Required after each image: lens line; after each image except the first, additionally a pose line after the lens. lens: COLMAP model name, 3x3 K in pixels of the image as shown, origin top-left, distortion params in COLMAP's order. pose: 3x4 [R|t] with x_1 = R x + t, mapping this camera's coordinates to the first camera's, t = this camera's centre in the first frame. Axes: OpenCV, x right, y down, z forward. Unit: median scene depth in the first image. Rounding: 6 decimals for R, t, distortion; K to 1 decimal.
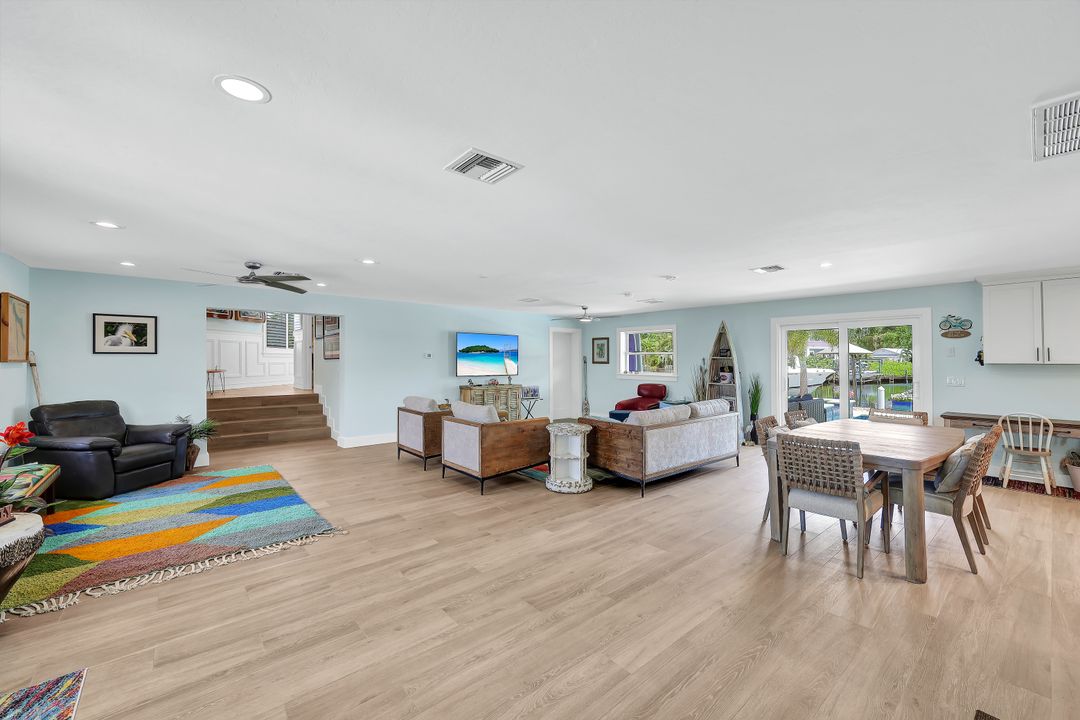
lens RADIAL K [[438.0, 0, 540.0], [0, 438.0, 360.0], [0, 0, 1]] dist [0.010145, -0.000144]
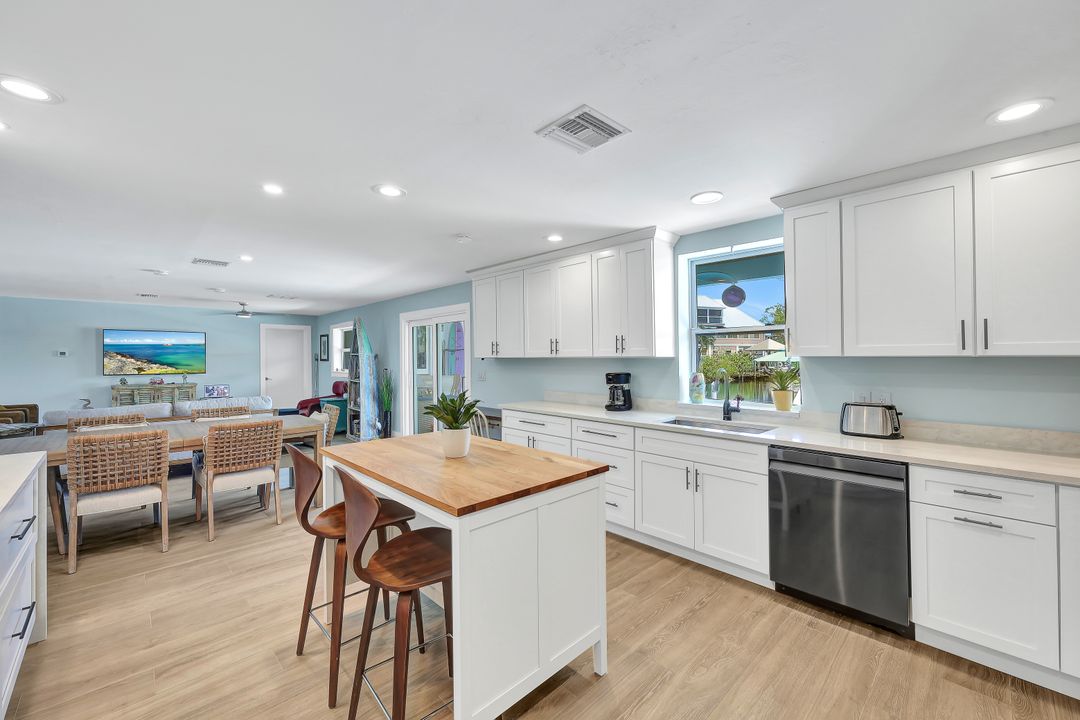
lens RADIAL K [[427.9, 0, 540.0], [0, 427.9, 360.0], [0, 0, 1]] dist [-0.001029, -0.000165]
pose [[0.997360, -0.007055, 0.072271, 1.131715], [0.006675, 0.999963, 0.005493, 0.008339], [-0.072307, -0.004996, 0.997370, 0.004122]]
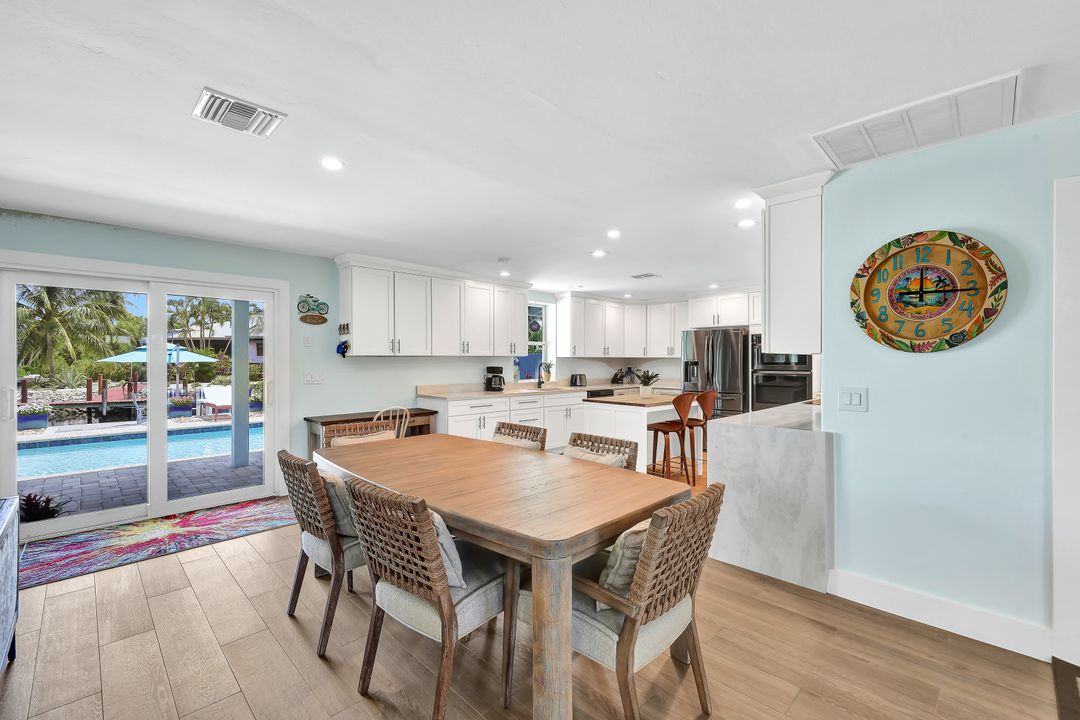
lens RADIAL K [[460.2, 0, 540.0], [0, 460.2, 360.0], [0, 0, 1]] dist [-0.000556, -0.000067]
pose [[-0.089479, -0.001634, 0.995987, 0.072724], [-0.000813, 0.999998, 0.001567, 0.016329], [-0.995988, -0.000670, -0.089480, 0.743872]]
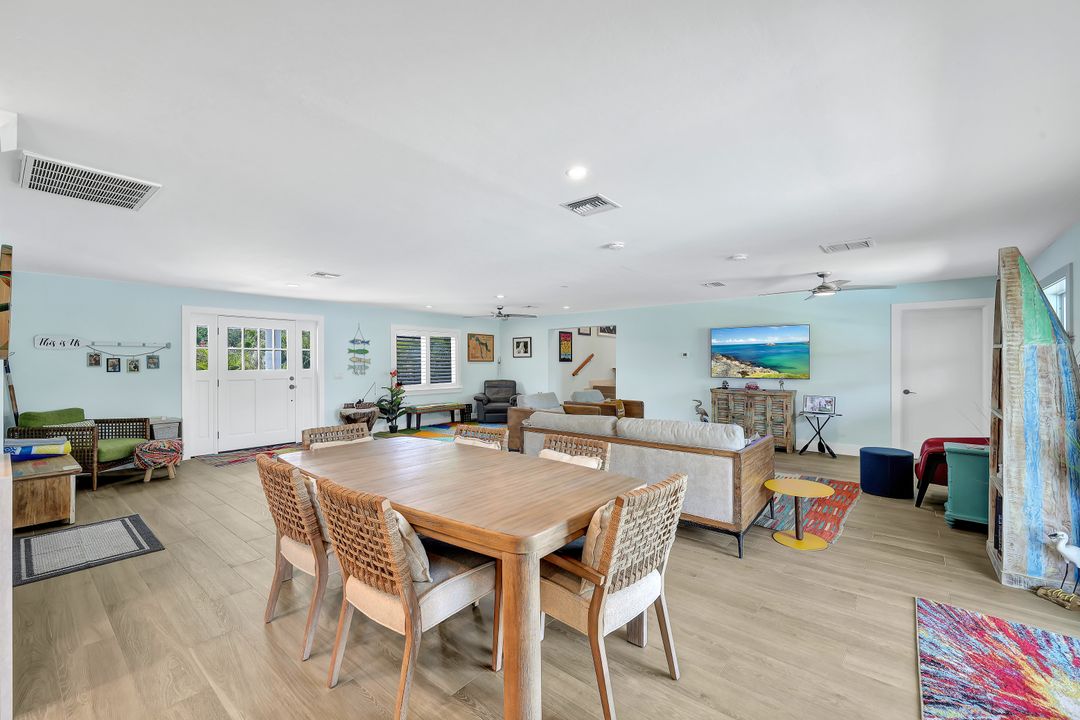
lens RADIAL K [[438.5, 0, 540.0], [0, 438.5, 360.0], [0, 0, 1]] dist [0.002526, 0.000309]
pose [[0.174632, -0.007965, -0.984602, 1.072500], [0.001686, 0.999968, -0.007790, 0.014382], [0.984632, -0.000300, 0.174640, 0.795083]]
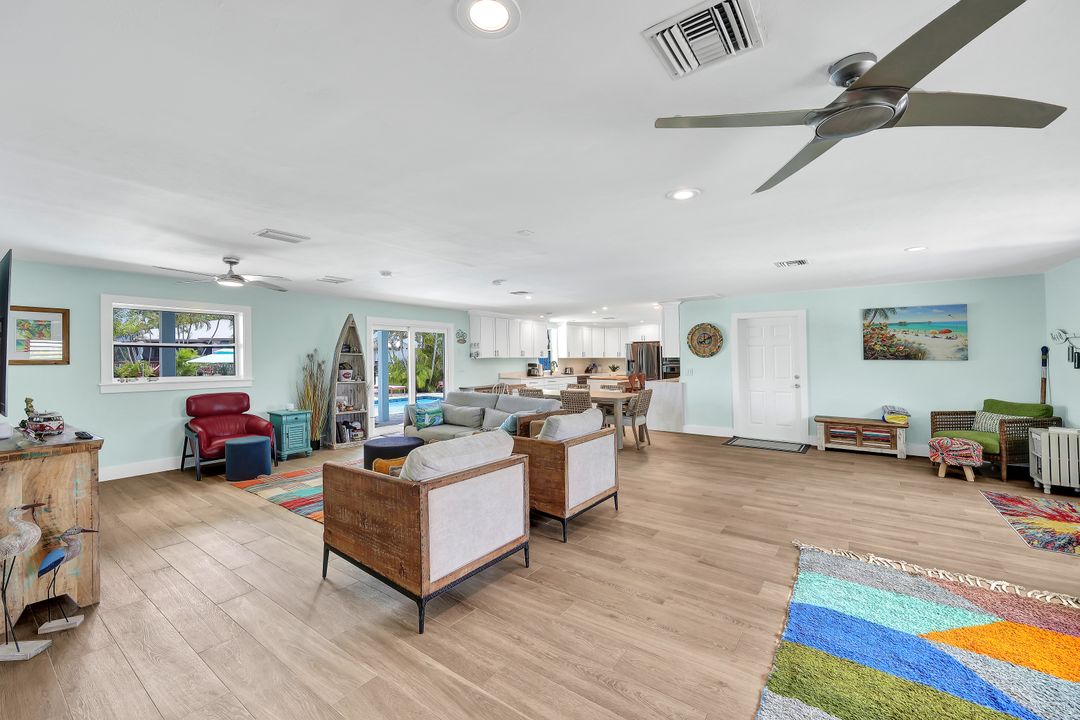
lens RADIAL K [[438.5, 0, 540.0], [0, 438.5, 360.0], [0, 0, 1]] dist [0.002526, 0.000309]
pose [[-0.235920, -0.004791, 0.971761, -0.864171], [0.003748, 0.999976, 0.005840, 0.005782], [-0.971765, 0.005020, -0.235896, 1.243624]]
